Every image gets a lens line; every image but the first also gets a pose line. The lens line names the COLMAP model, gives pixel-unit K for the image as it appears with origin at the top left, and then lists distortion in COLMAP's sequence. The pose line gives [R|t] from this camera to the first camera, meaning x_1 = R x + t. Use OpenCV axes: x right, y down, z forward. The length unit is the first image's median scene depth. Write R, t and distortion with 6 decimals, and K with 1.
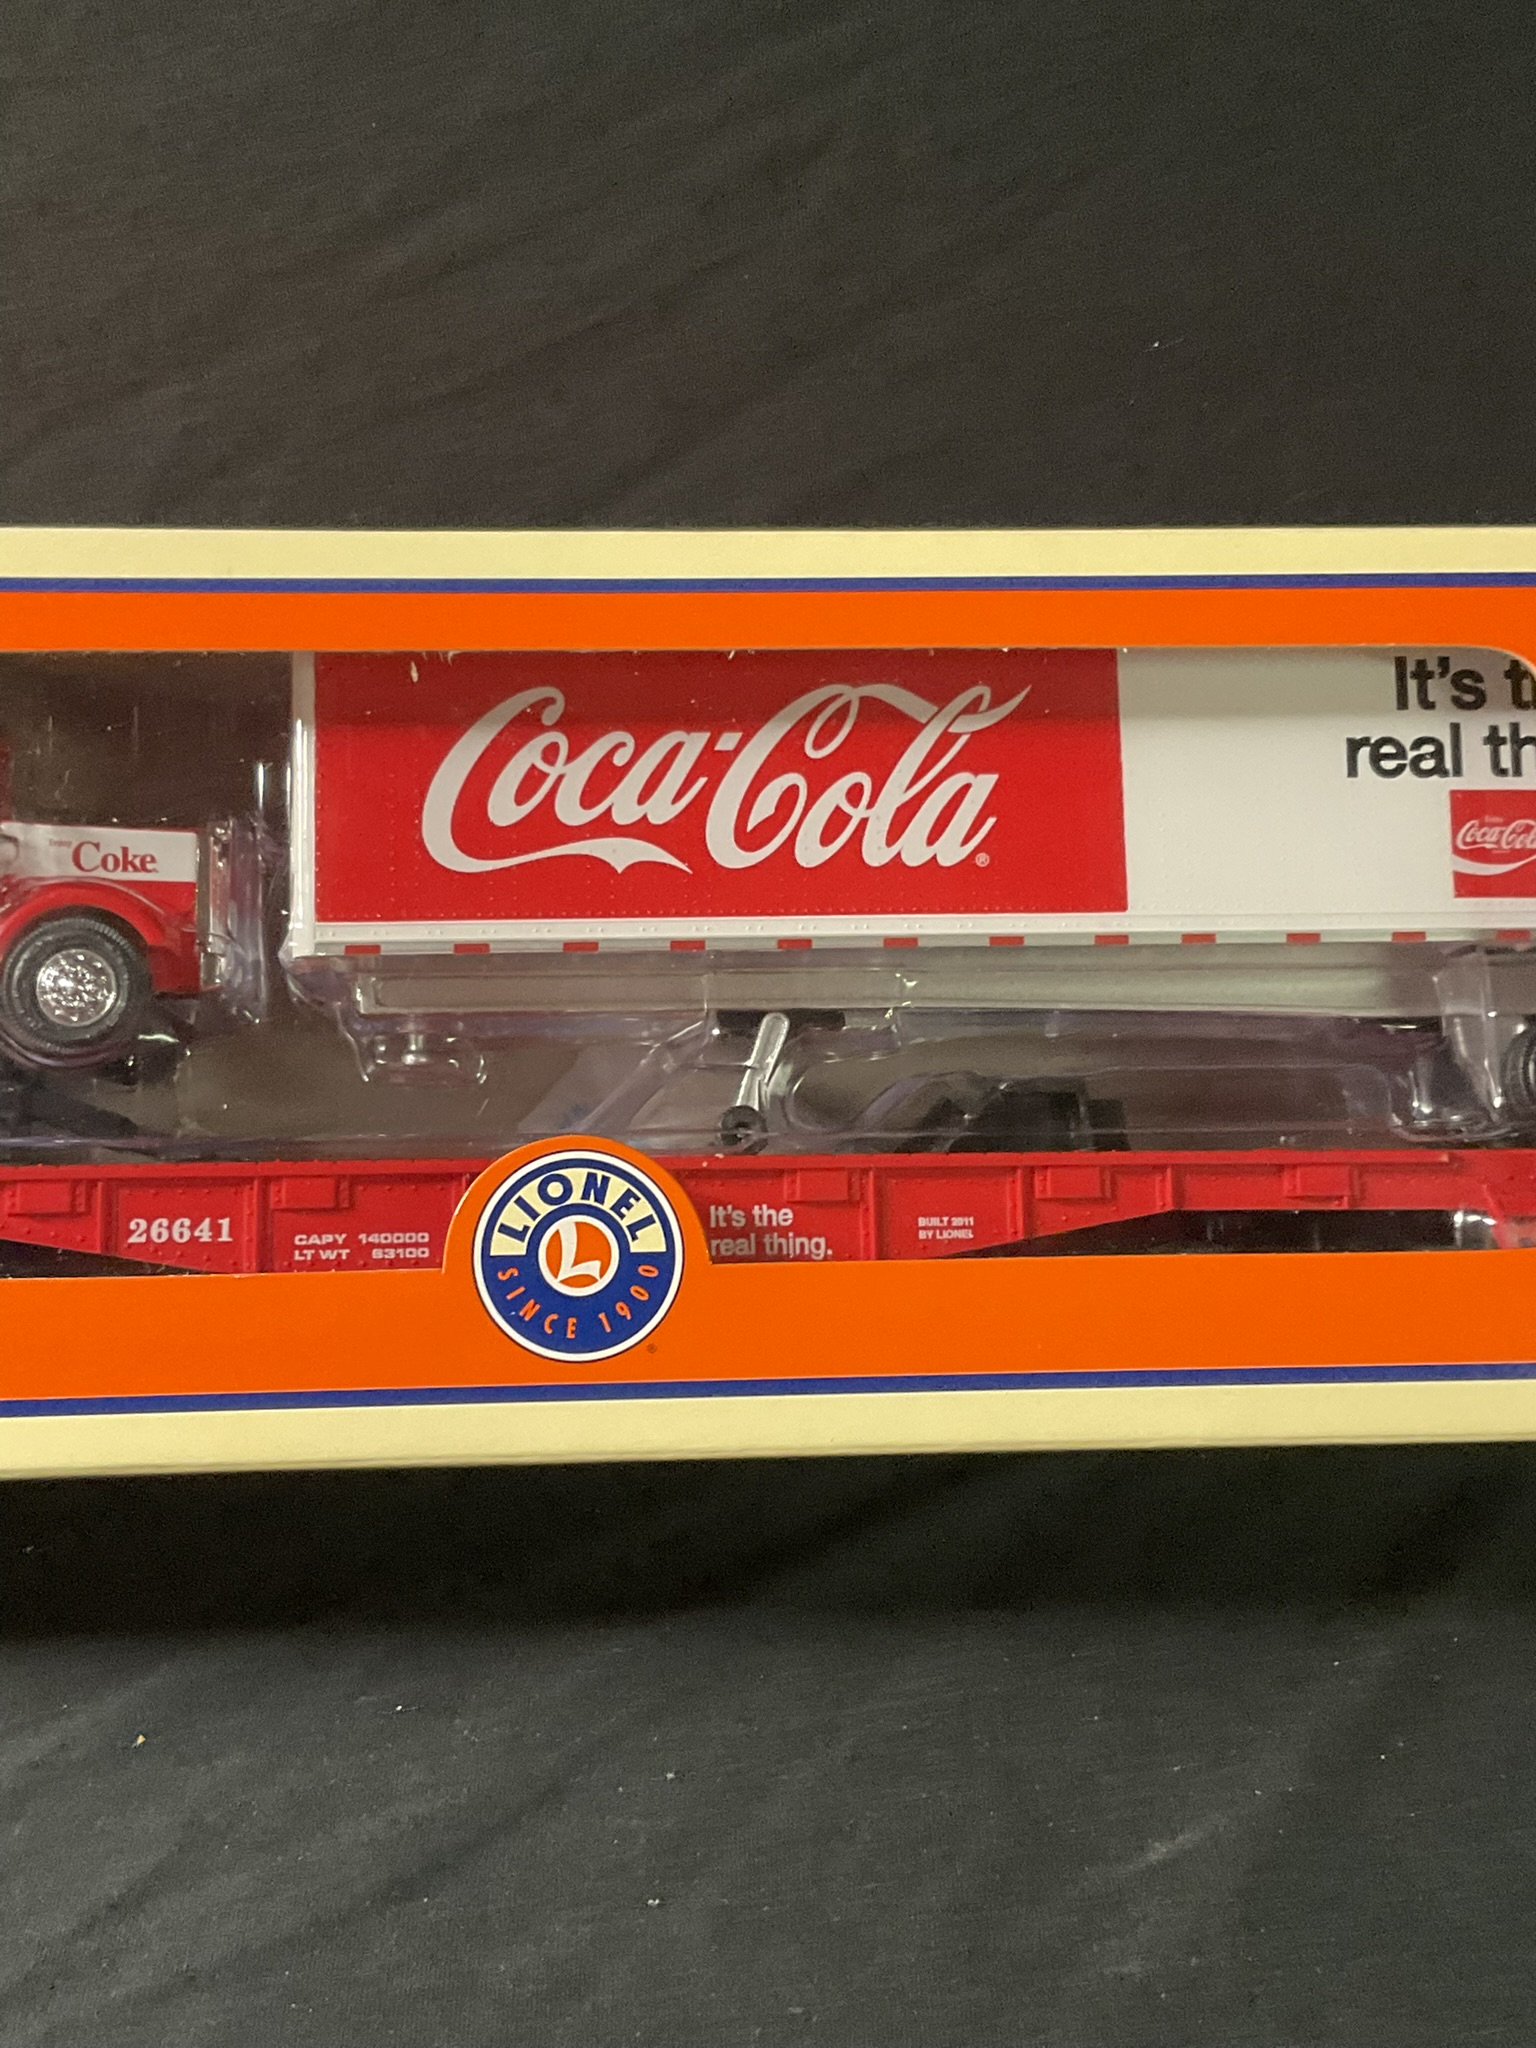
lens RADIAL K [[2660.5, 0, 768.0], [0, 2660.5, 1024.0], [0, 0, 1]] dist [0.074198, -0.039912]
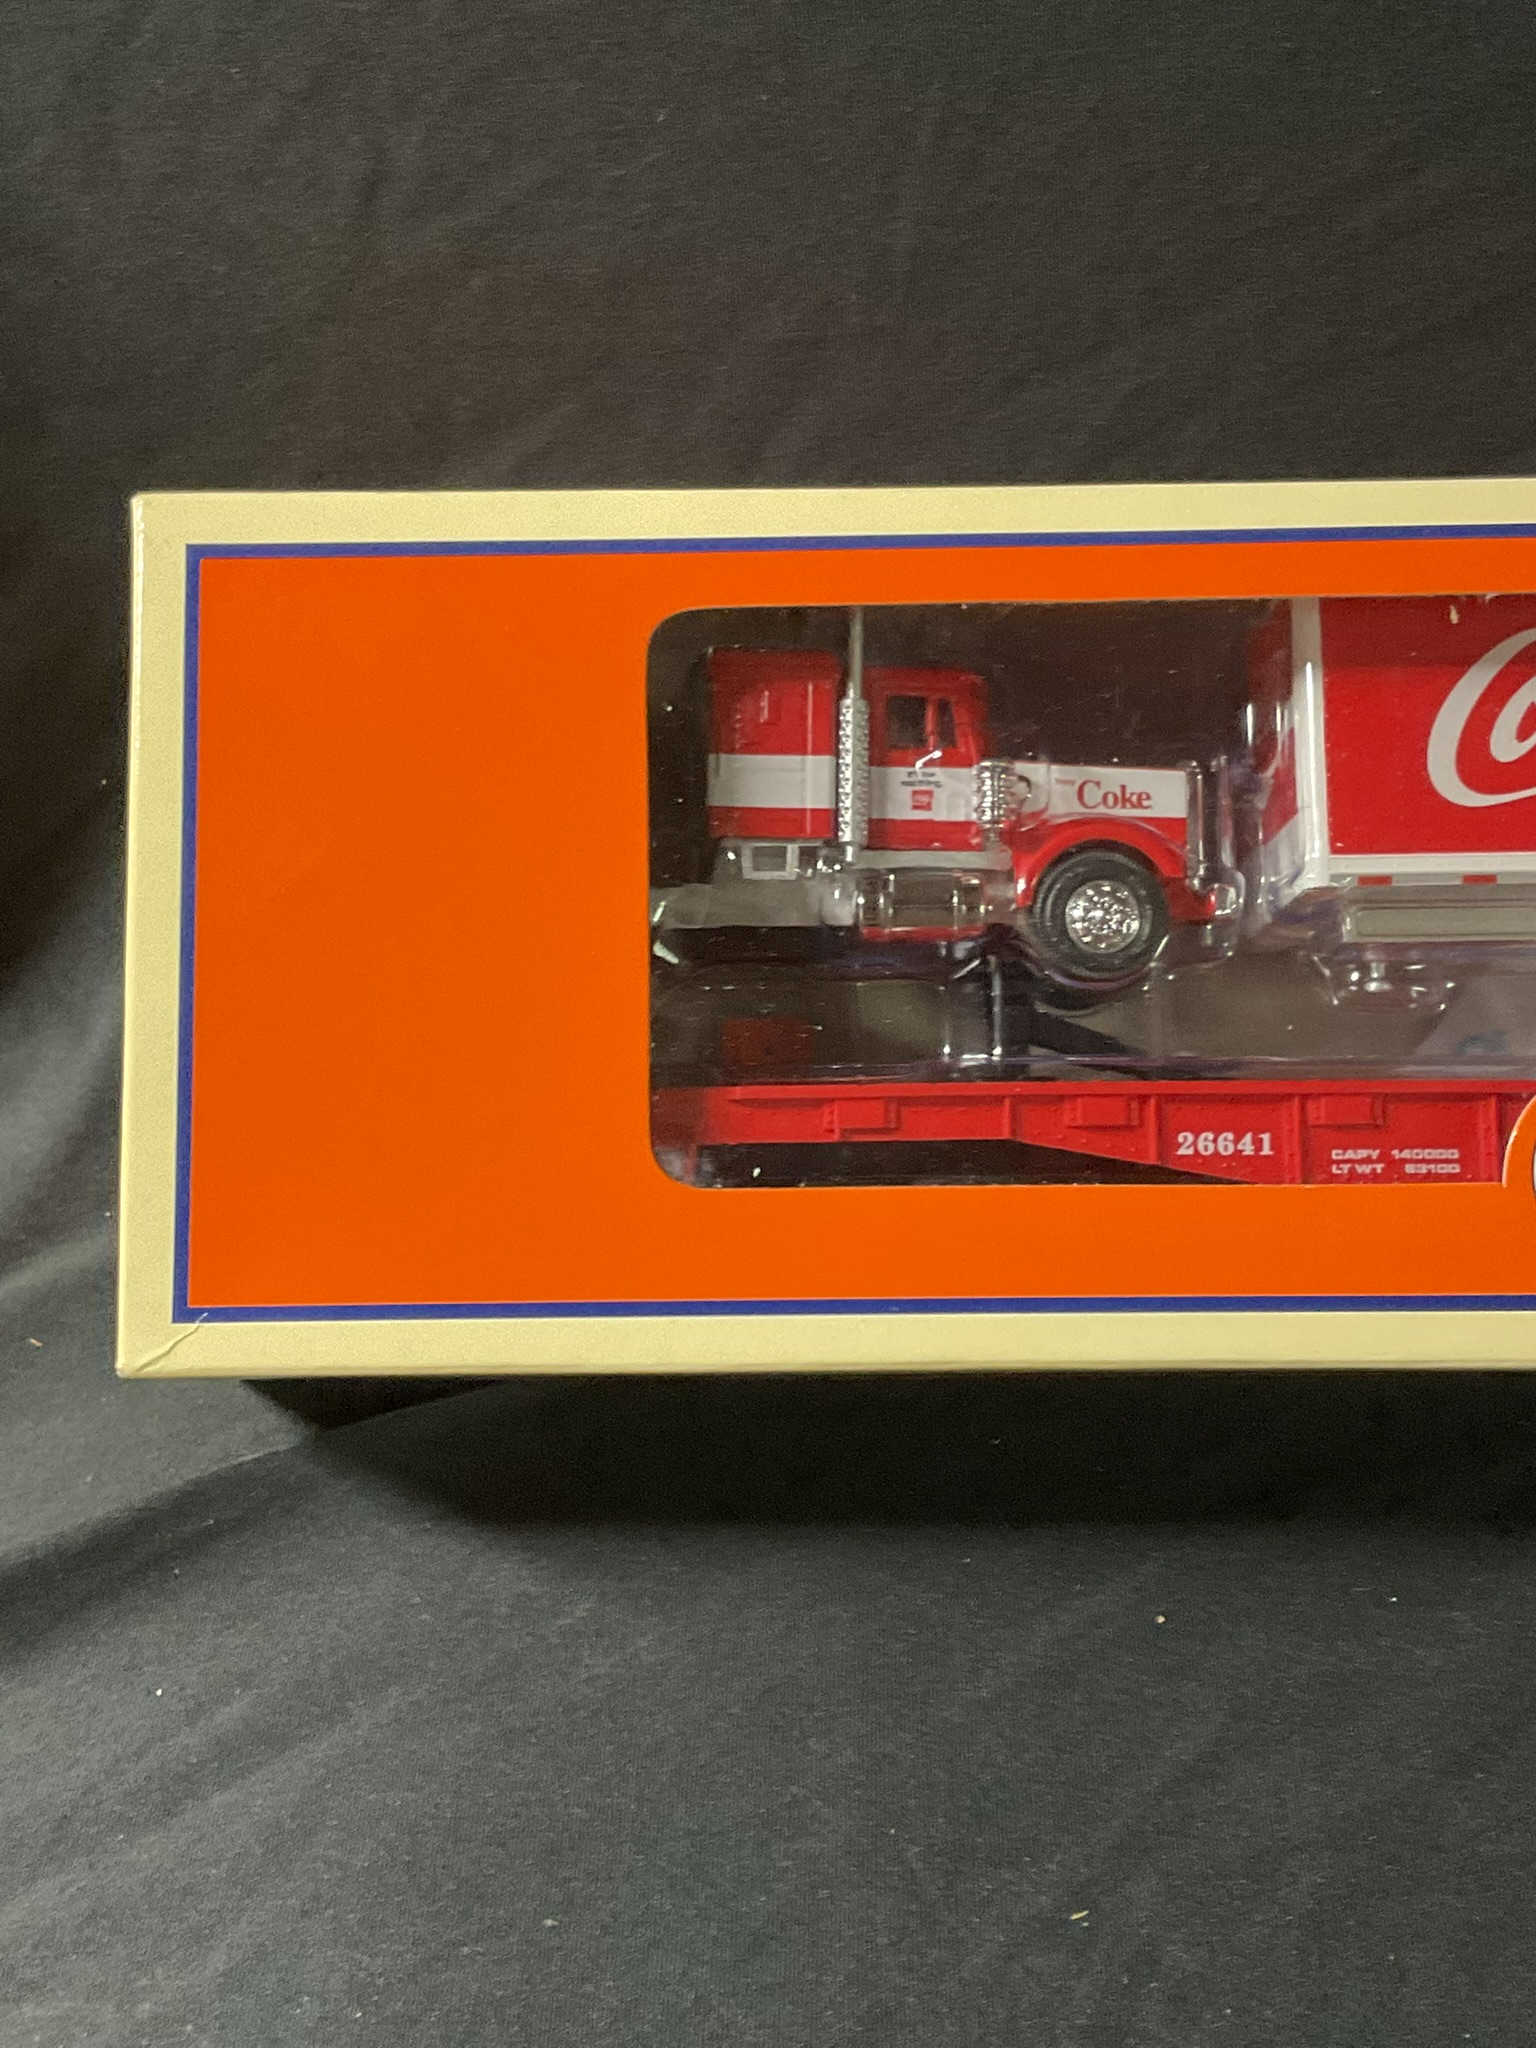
lens RADIAL K [[2593.7, 0, 768.0], [0, 2593.7, 1024.0], [0, 0, 1]] dist [0.085027, -0.004595]
pose [[0.995777, 0.005937, -0.091608, -0.297193], [-0.004037, 0.999773, 0.020910, 0.008169], [0.091712, -0.020452, 0.995576, -0.048146]]
